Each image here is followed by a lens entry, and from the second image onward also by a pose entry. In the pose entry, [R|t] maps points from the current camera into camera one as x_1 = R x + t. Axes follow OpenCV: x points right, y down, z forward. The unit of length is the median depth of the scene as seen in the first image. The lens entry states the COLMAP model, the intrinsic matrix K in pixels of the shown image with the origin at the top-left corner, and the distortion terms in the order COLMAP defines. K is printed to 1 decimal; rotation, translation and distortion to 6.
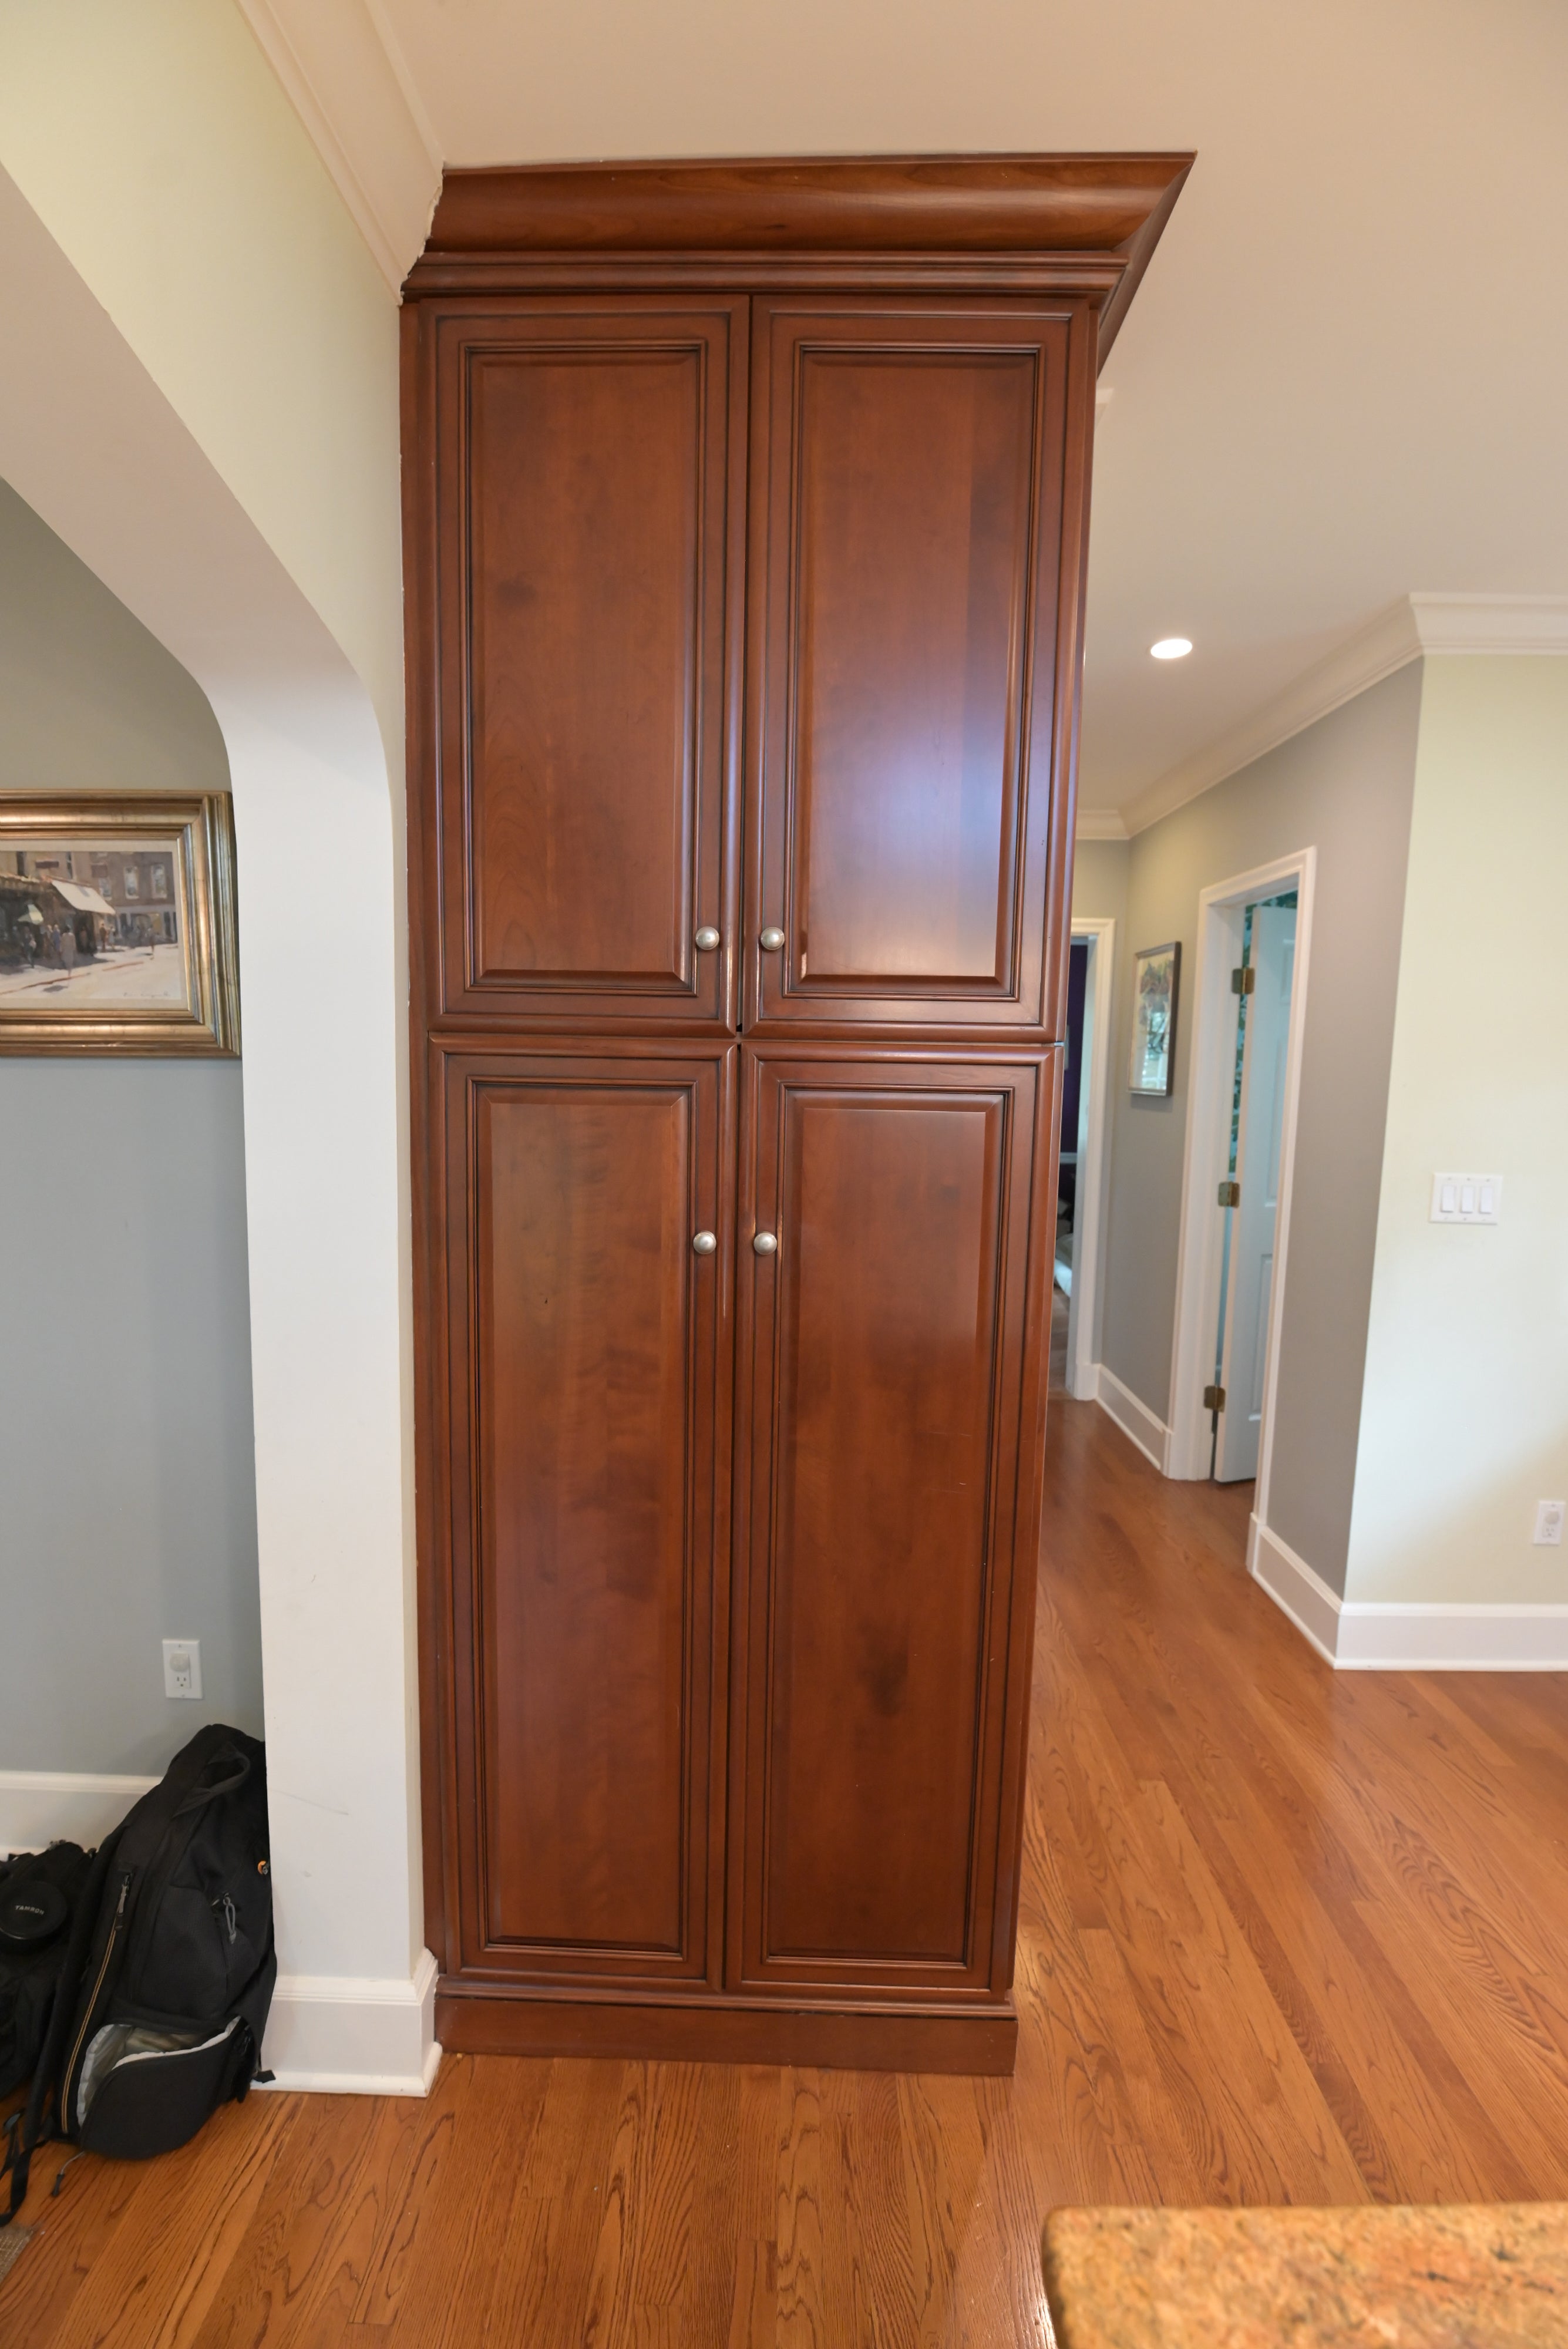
lens RADIAL K [[1001.5, 0, 769.6], [0, 1001.5, 1169.7], [0, 0, 1]] dist [-0.012721, -0.006399]
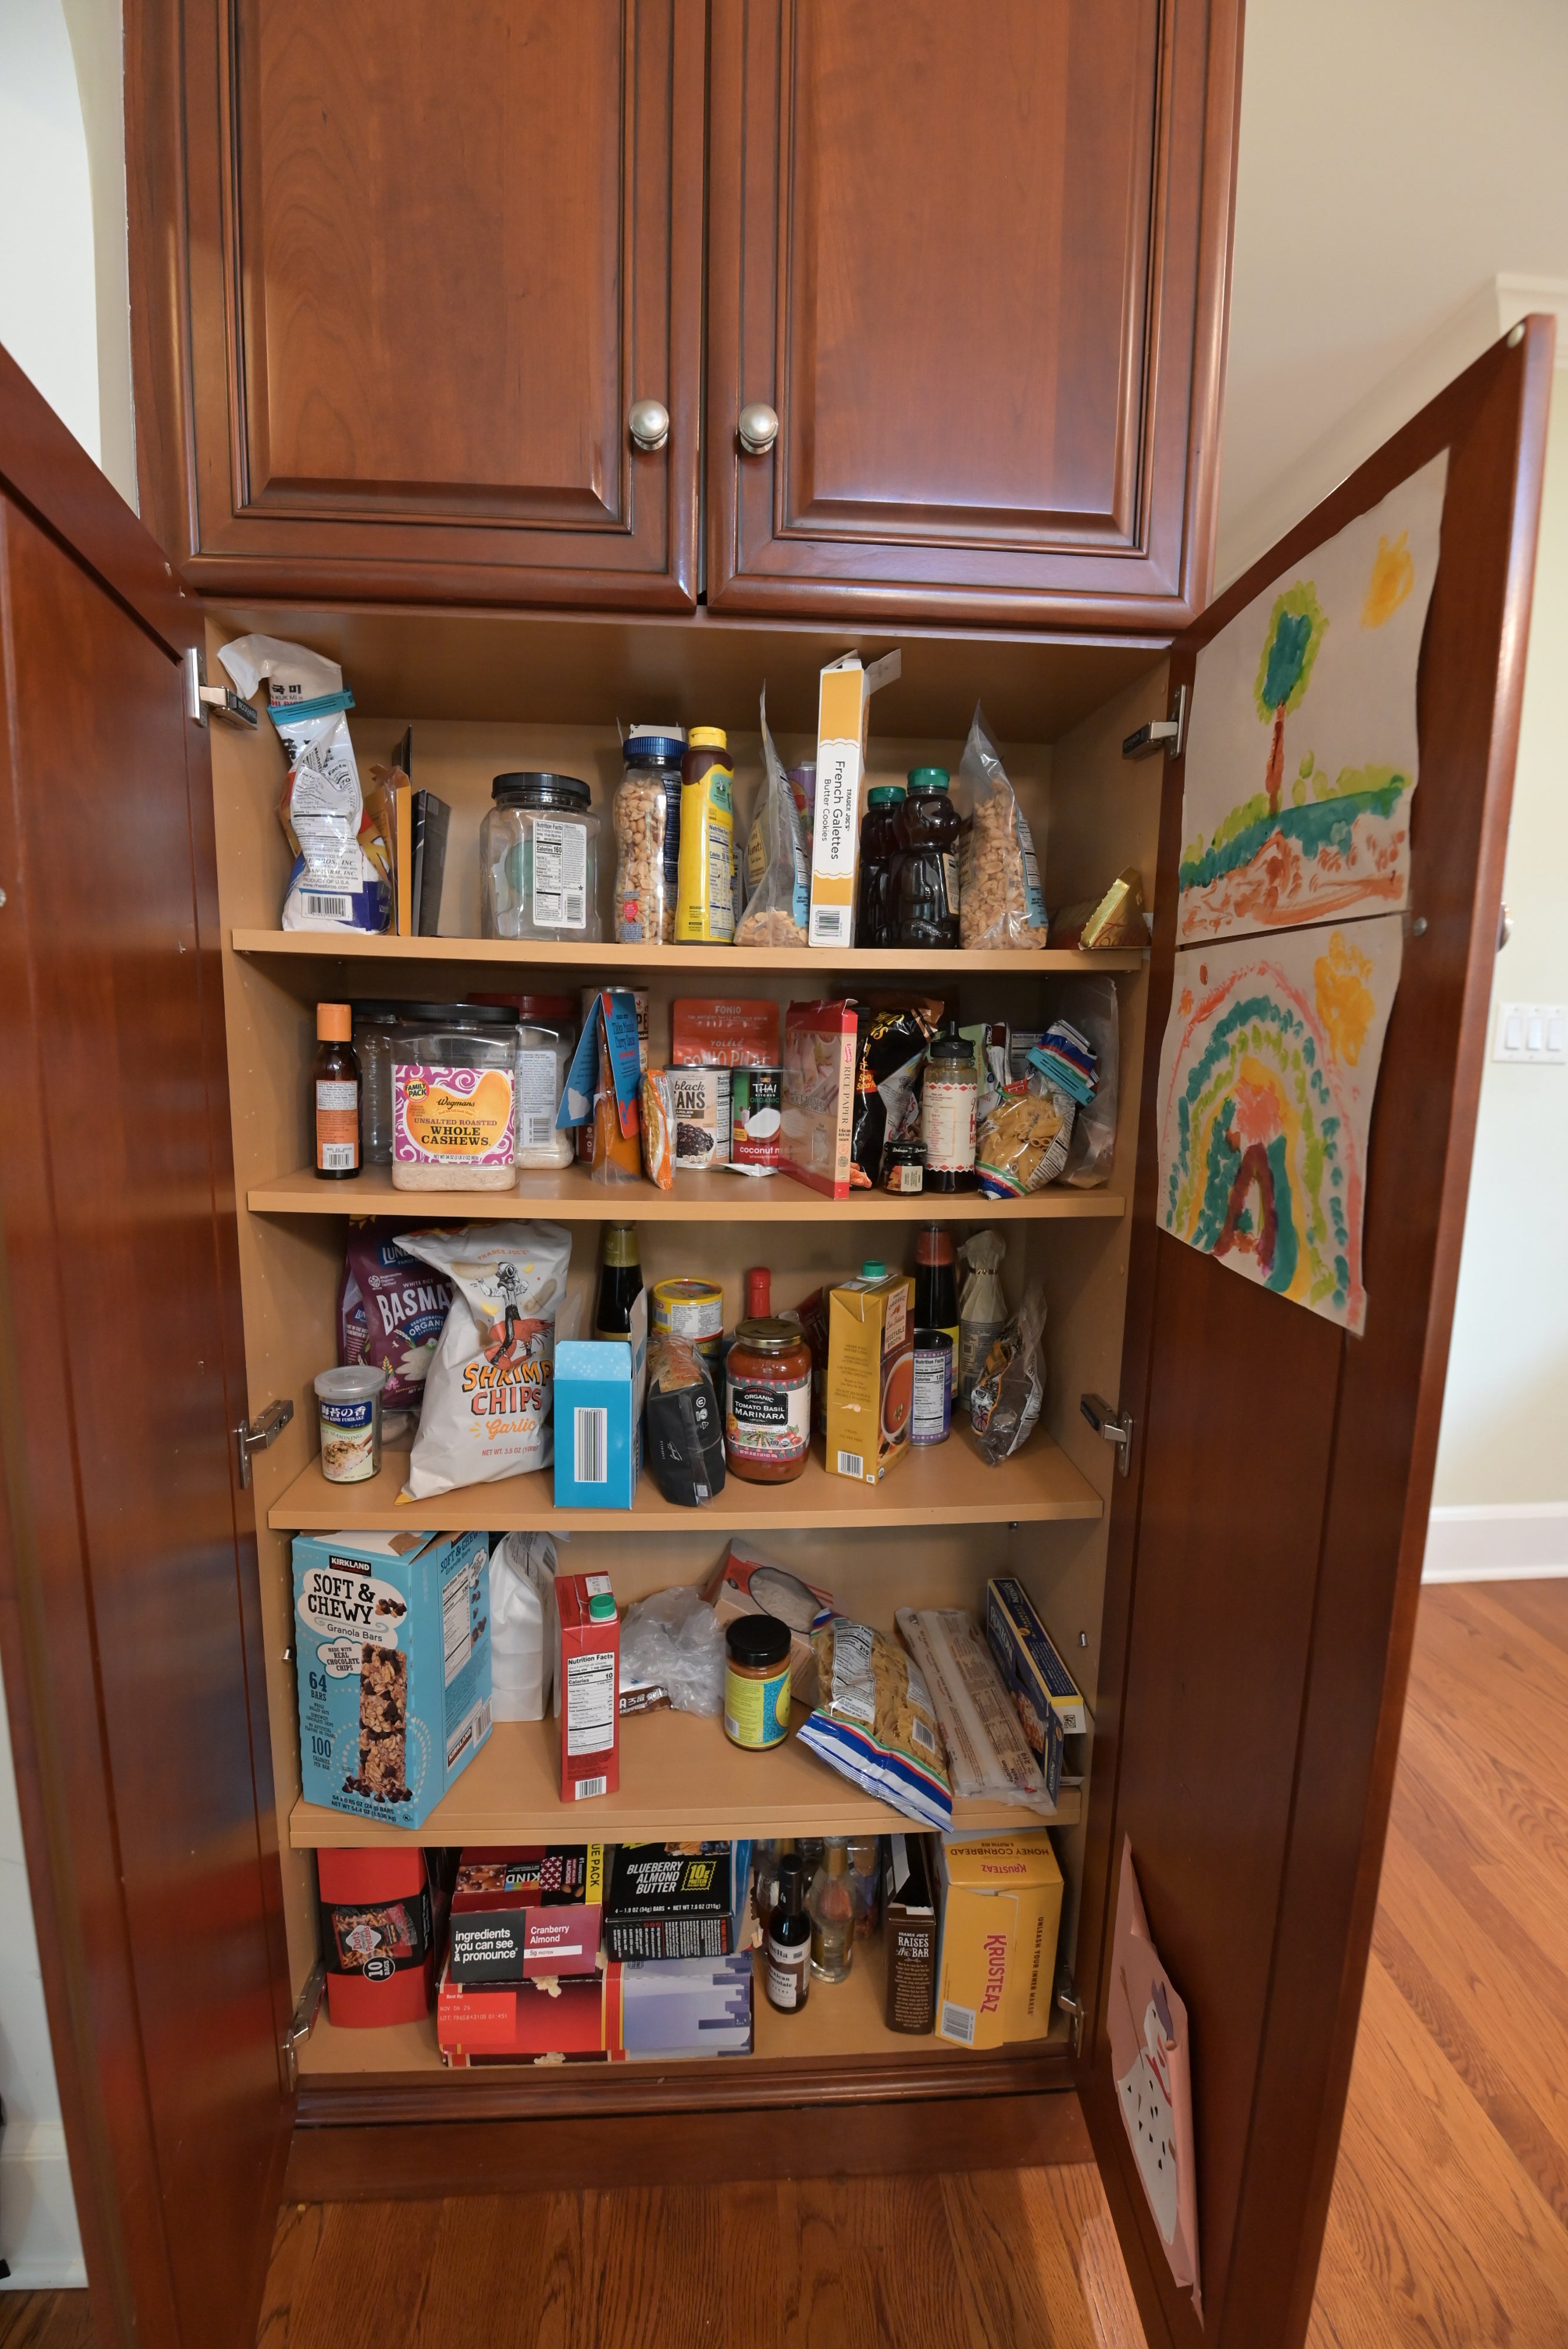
lens RADIAL K [[1001.5, 0, 775.6], [0, 1001.5, 1161.6], [0, 0, 1]] dist [-0.012721, -0.006399]
pose [[0.996003, -0.015267, 0.088003, -0.039440], [0.012026, 0.999234, 0.037248, 0.164055], [-0.088504, -0.036041, 0.995424, 0.338442]]
